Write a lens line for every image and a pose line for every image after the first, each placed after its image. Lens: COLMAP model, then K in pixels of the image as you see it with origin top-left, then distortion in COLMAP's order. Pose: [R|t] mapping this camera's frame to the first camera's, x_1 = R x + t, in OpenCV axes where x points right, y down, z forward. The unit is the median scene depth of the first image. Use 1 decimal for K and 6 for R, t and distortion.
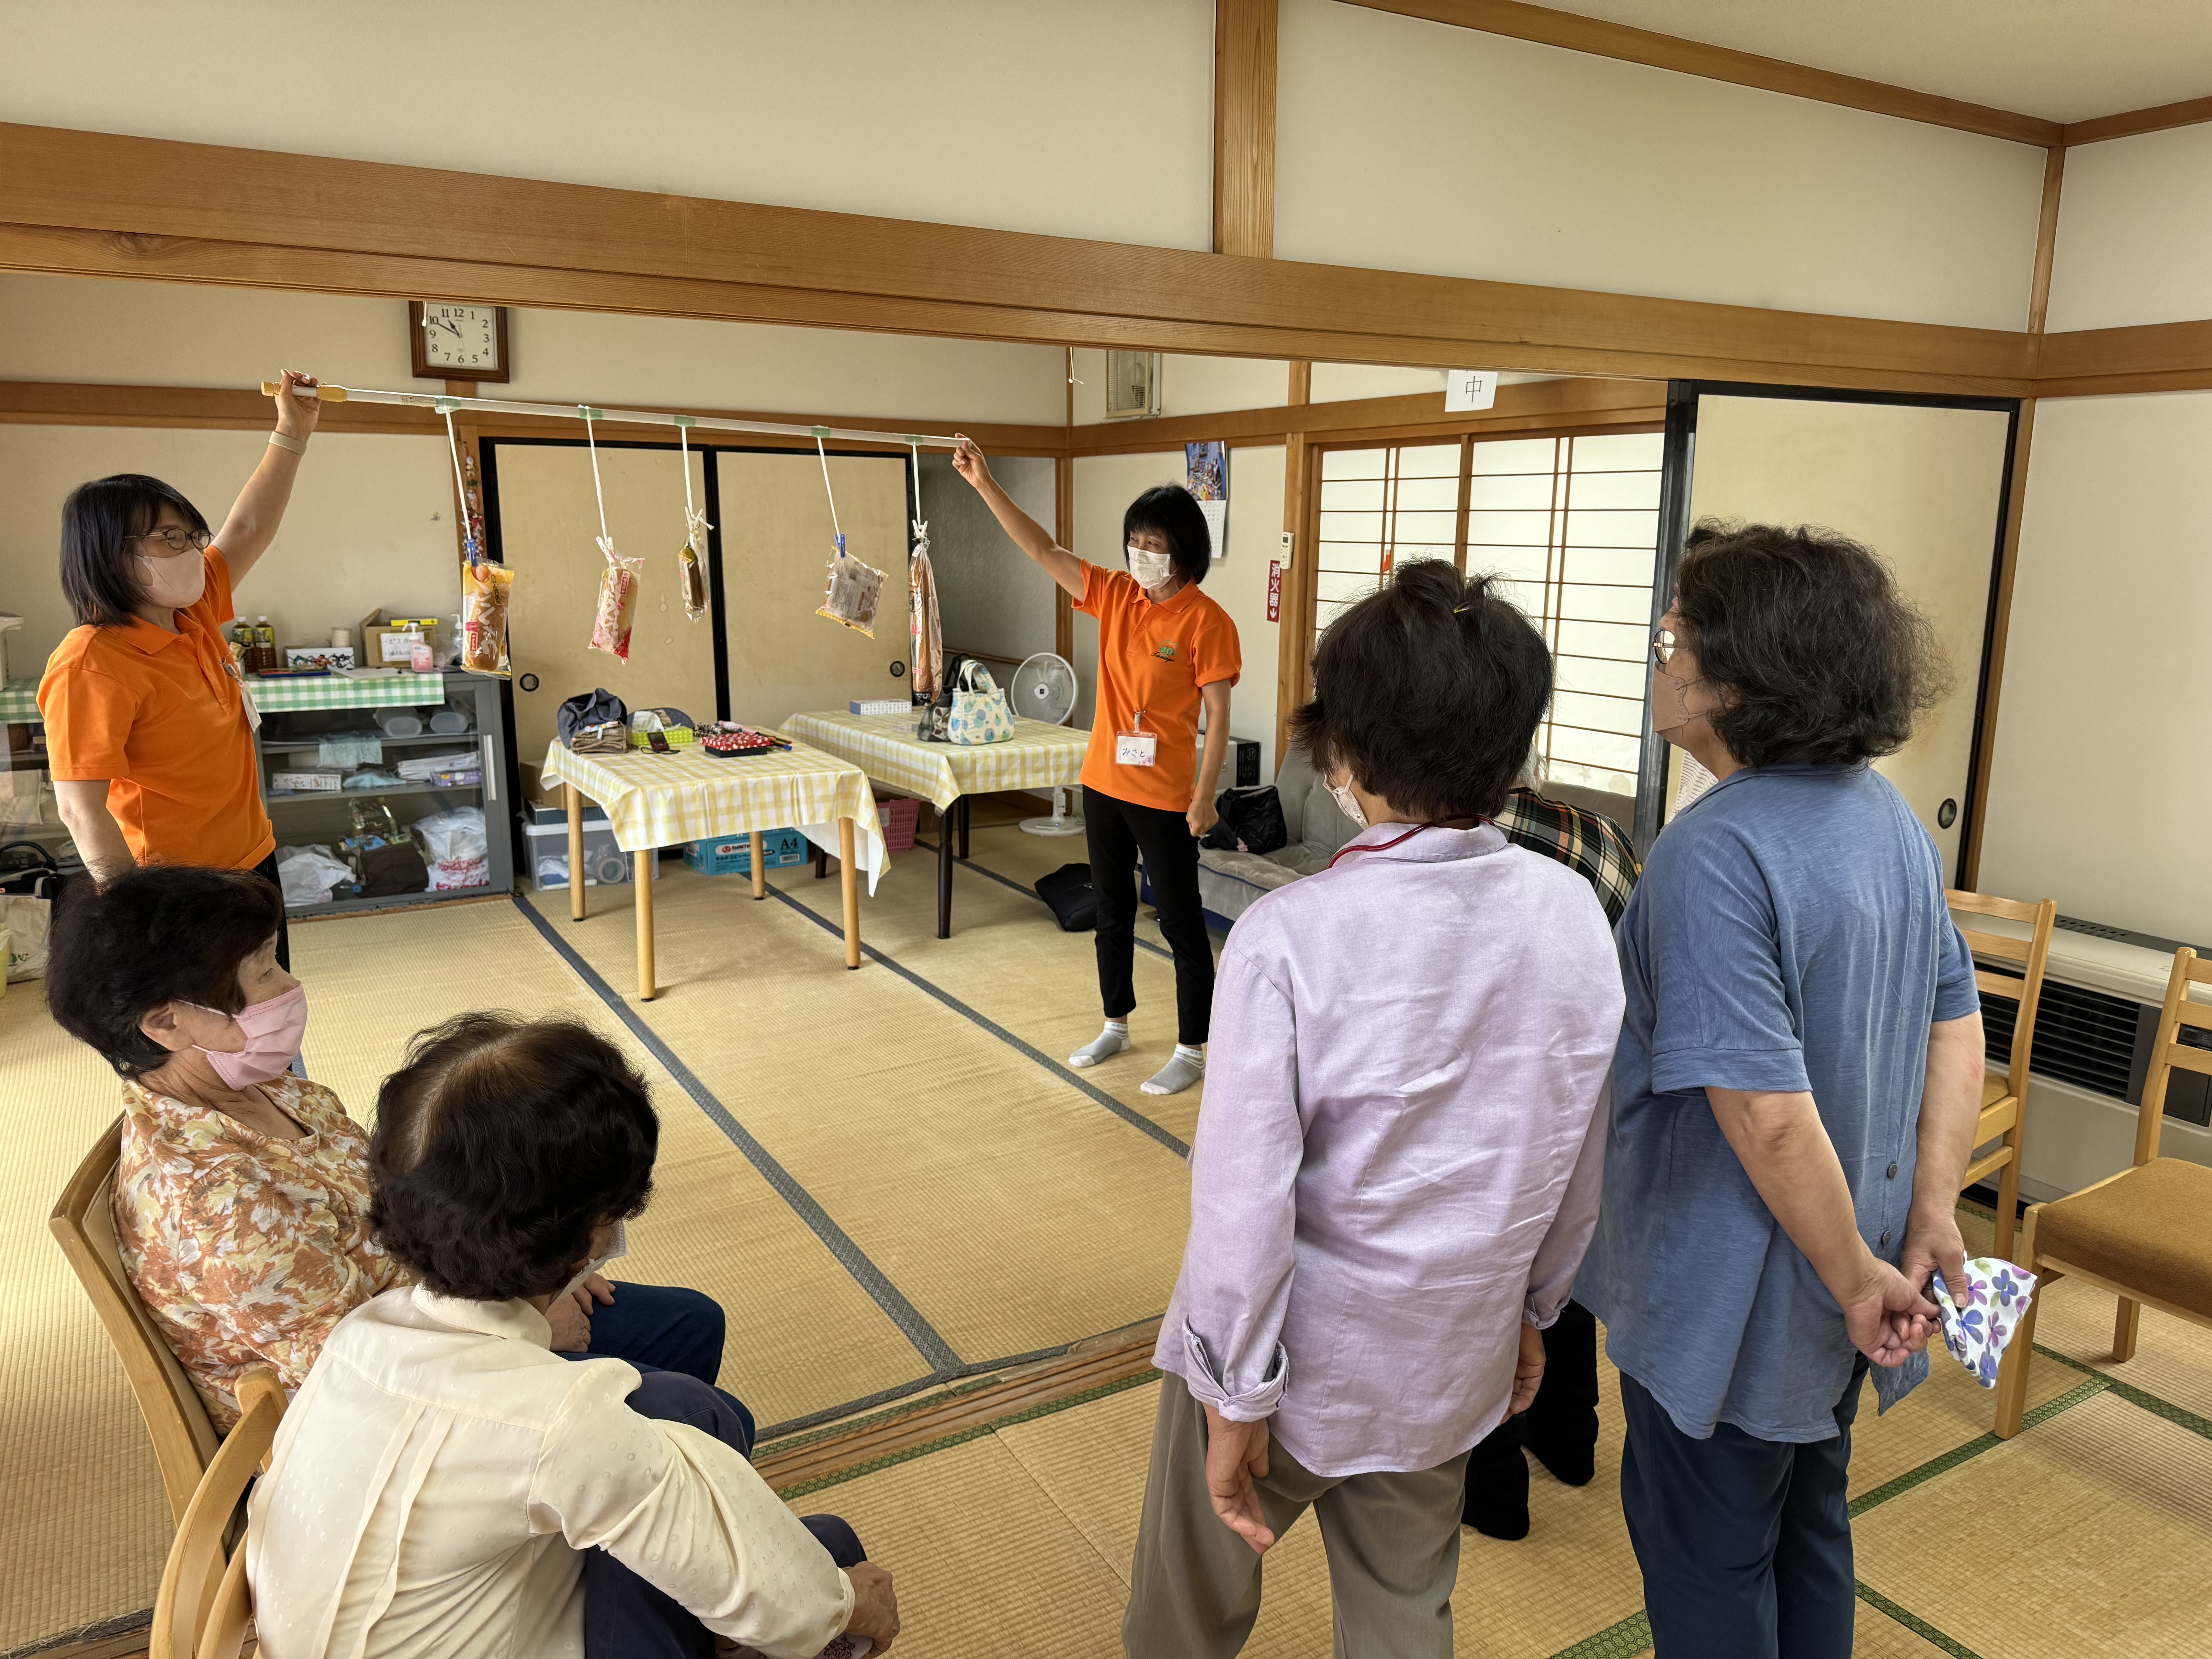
lens RADIAL K [[1578.8, 0, 1103.3], [0, 1578.8, 841.2], [0, 0, 1]] dist [0.037482, -0.029440]
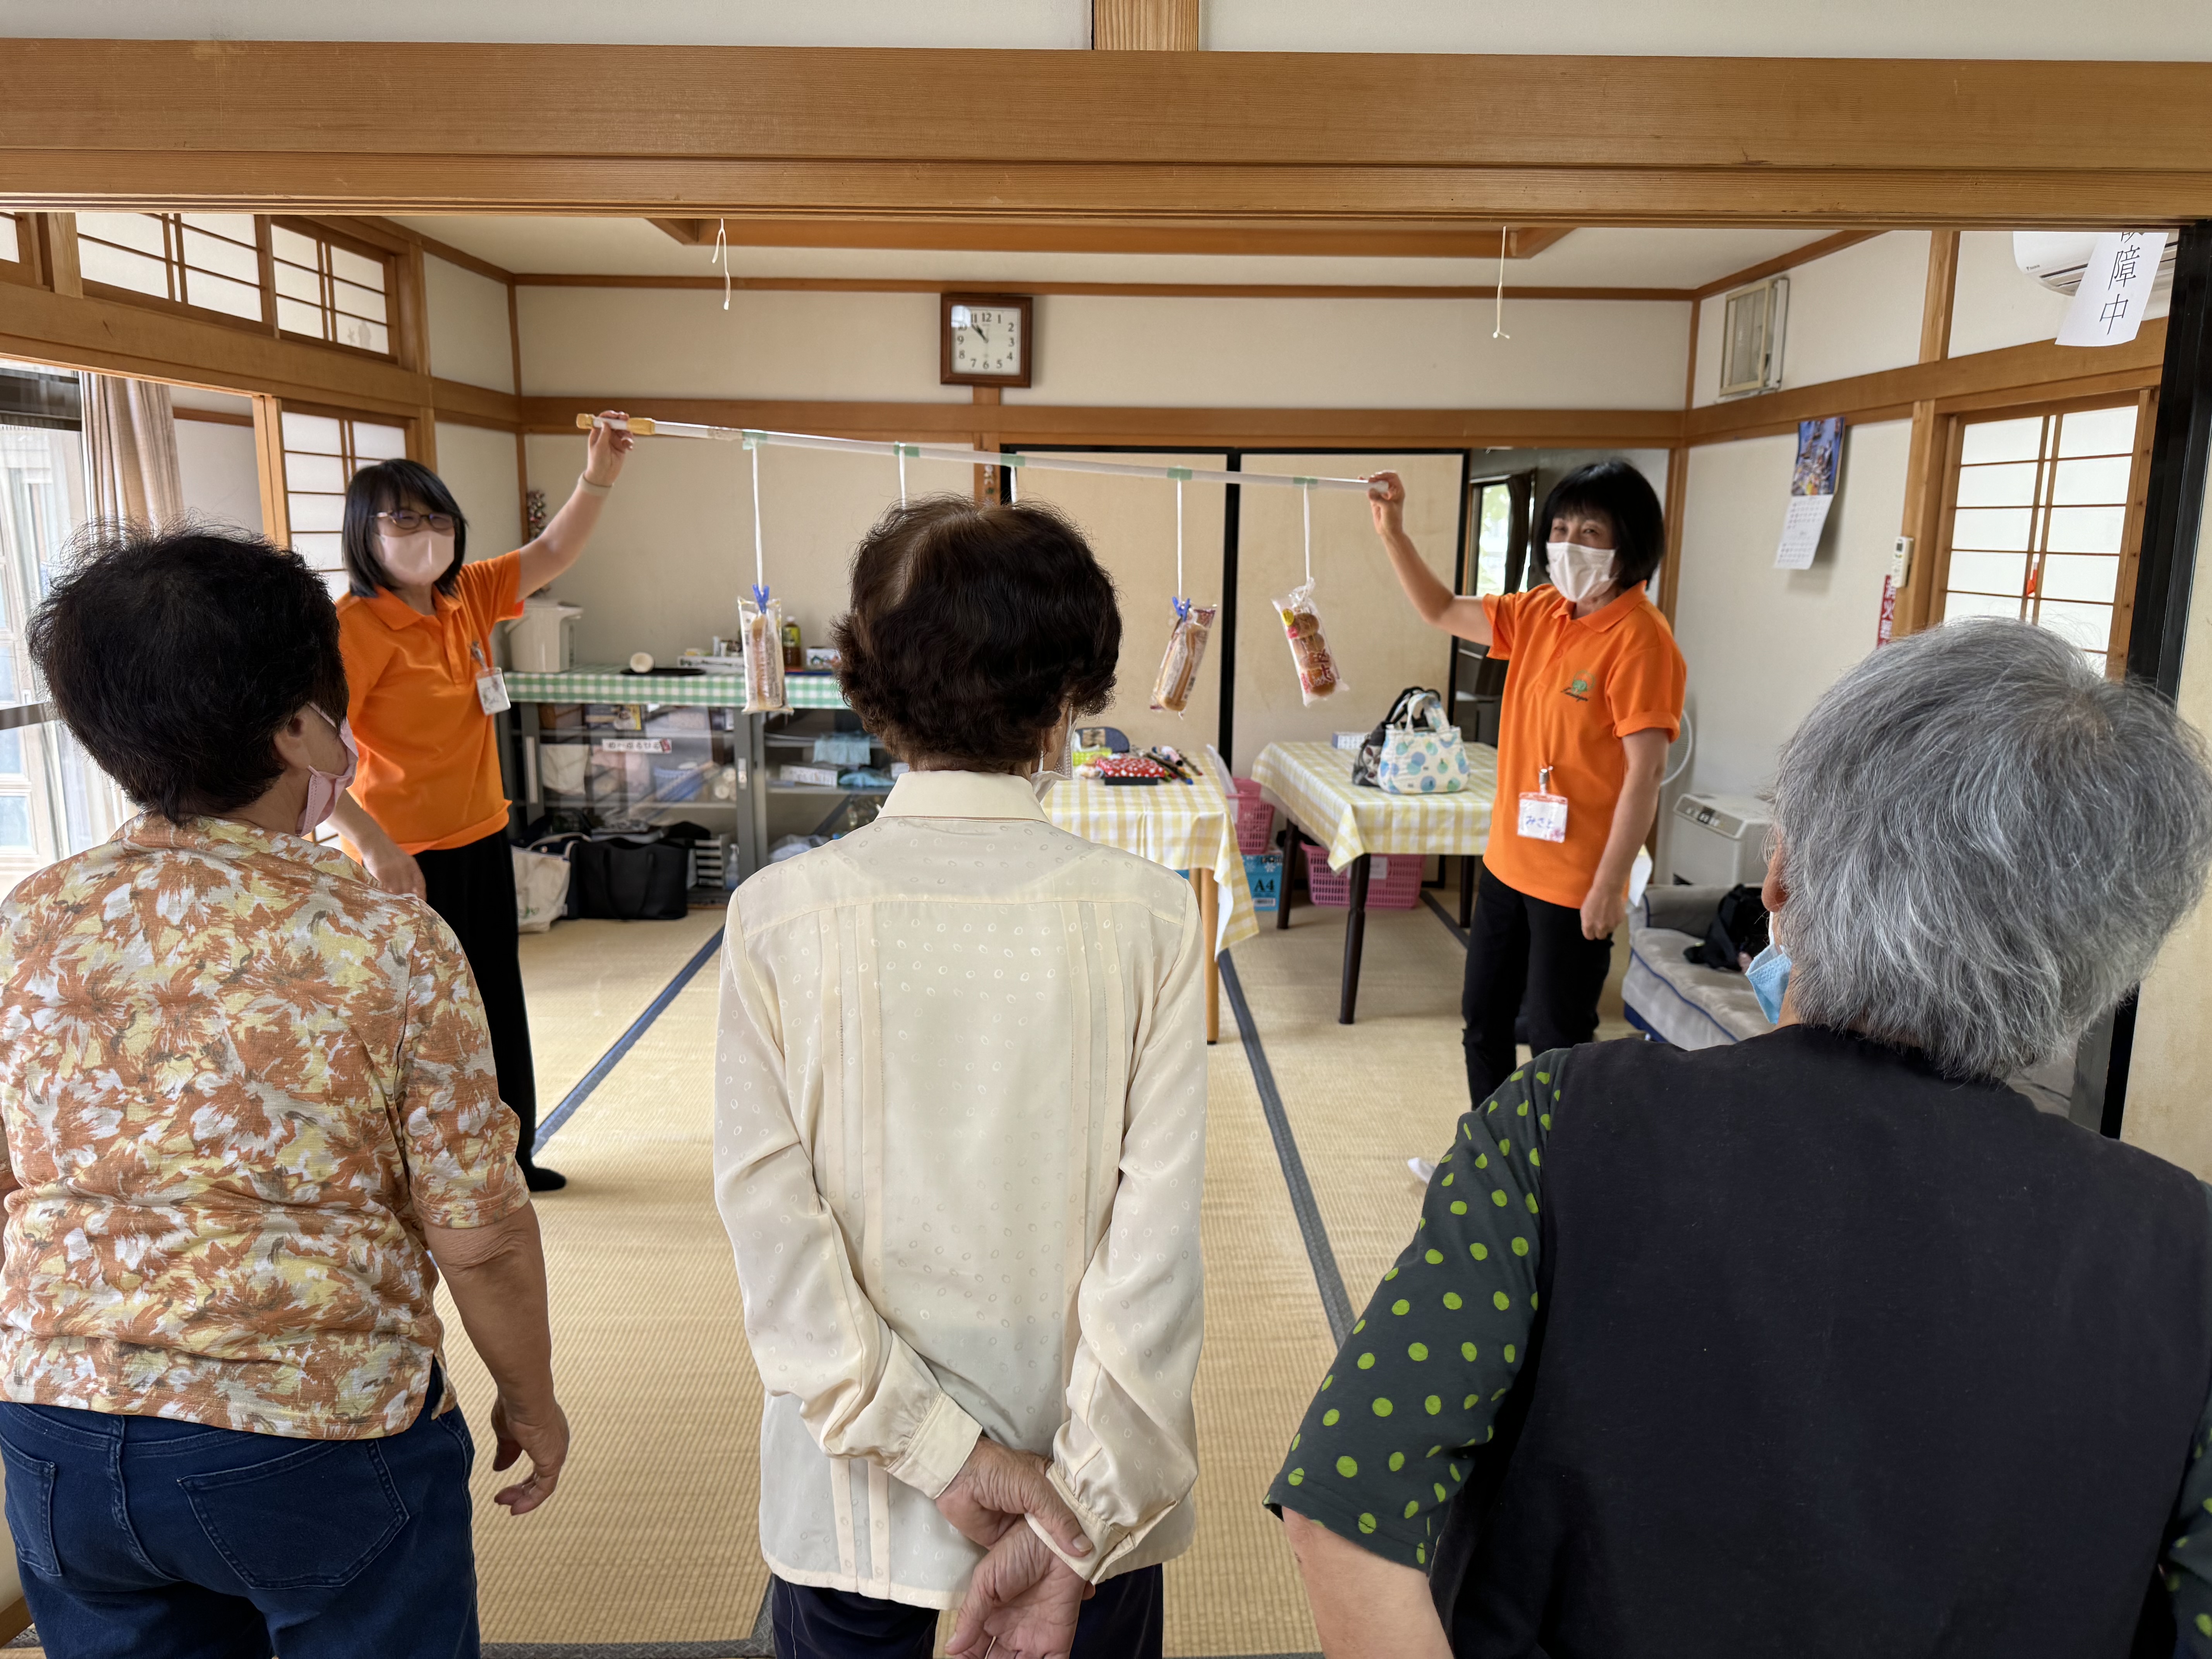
lens RADIAL K [[1578.8, 0, 1083.2], [0, 1578.8, 823.8], [0, 0, 1]] dist [0.037482, -0.029440]
pose [[0.862082, 0.093571, -0.498055, 0.182303], [-0.106152, 0.994345, 0.003071, -0.030304], [0.495526, 0.050222, 0.867140, 0.206534]]
